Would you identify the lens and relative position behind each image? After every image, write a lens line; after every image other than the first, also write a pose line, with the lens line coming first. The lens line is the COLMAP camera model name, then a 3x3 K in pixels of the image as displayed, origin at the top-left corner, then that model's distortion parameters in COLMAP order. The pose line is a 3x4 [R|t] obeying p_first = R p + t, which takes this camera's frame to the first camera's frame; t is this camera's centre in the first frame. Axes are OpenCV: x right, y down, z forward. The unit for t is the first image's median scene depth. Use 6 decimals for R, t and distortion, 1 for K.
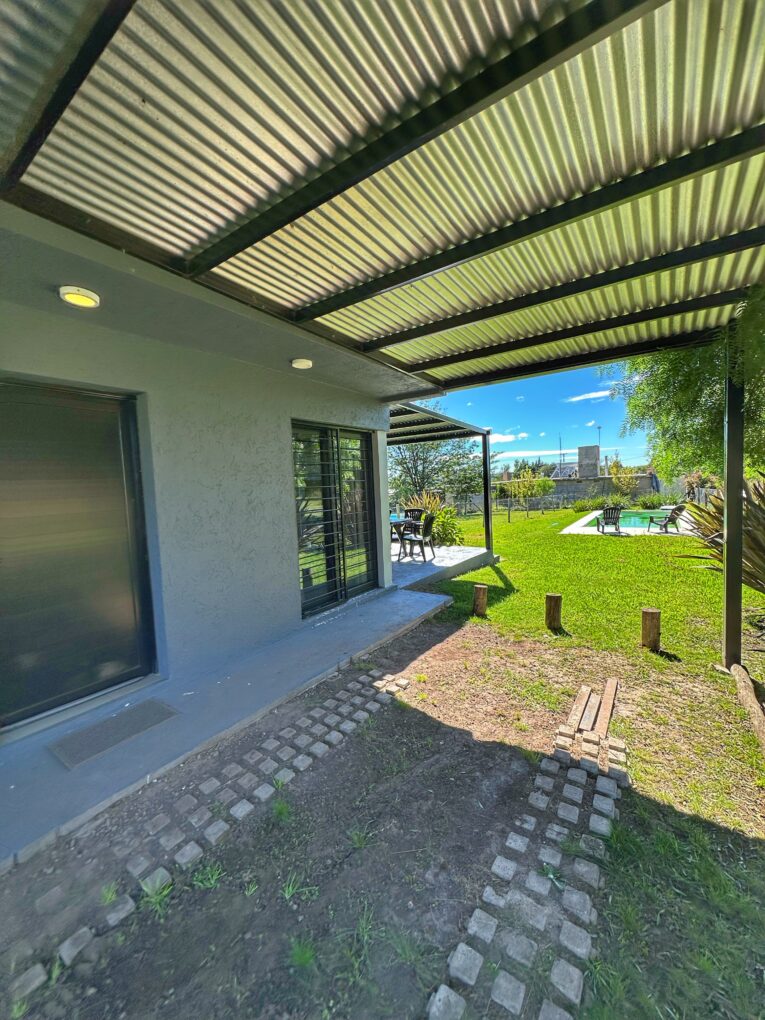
lens RADIAL K [[406.4, 0, 384.7], [0, 406.4, 512.8], [0, 0, 1]] dist [-0.005429, 0.000963]
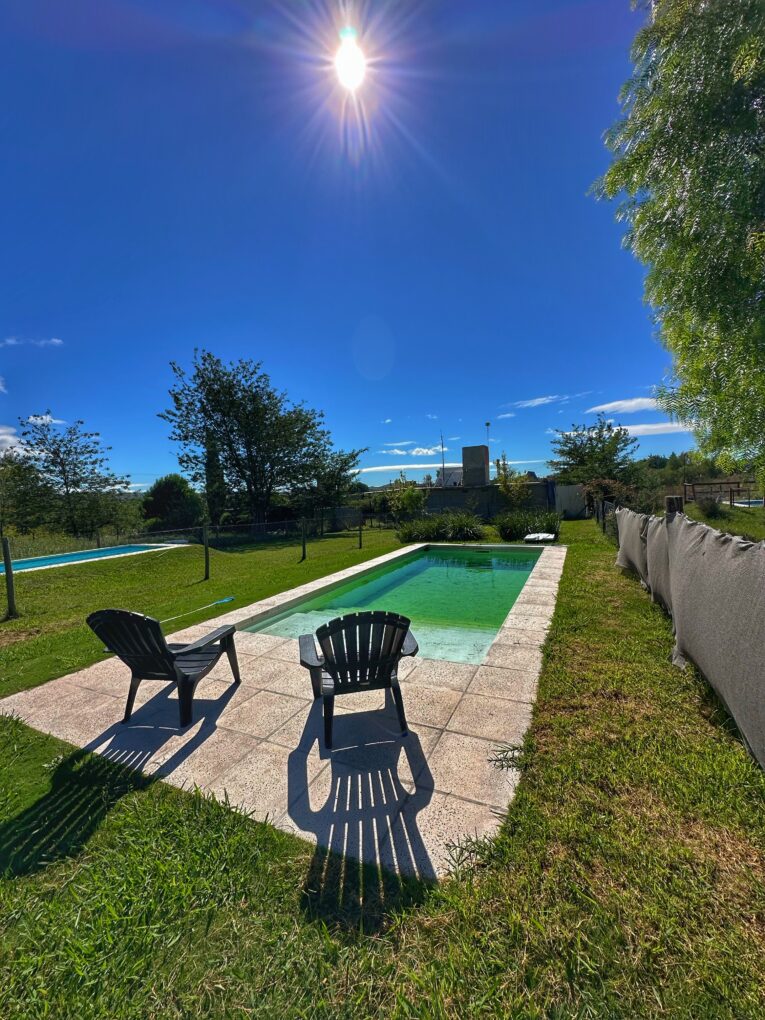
lens RADIAL K [[406.4, 0, 376.4], [0, 406.4, 515.6], [0, 0, 1]] dist [-0.005429, 0.000963]
pose [[0.990428, -0.008123, 0.137789, 0.283435], [0.010819, 0.999764, -0.018825, -0.023243], [-0.137604, 0.020136, 0.990283, 0.337858]]
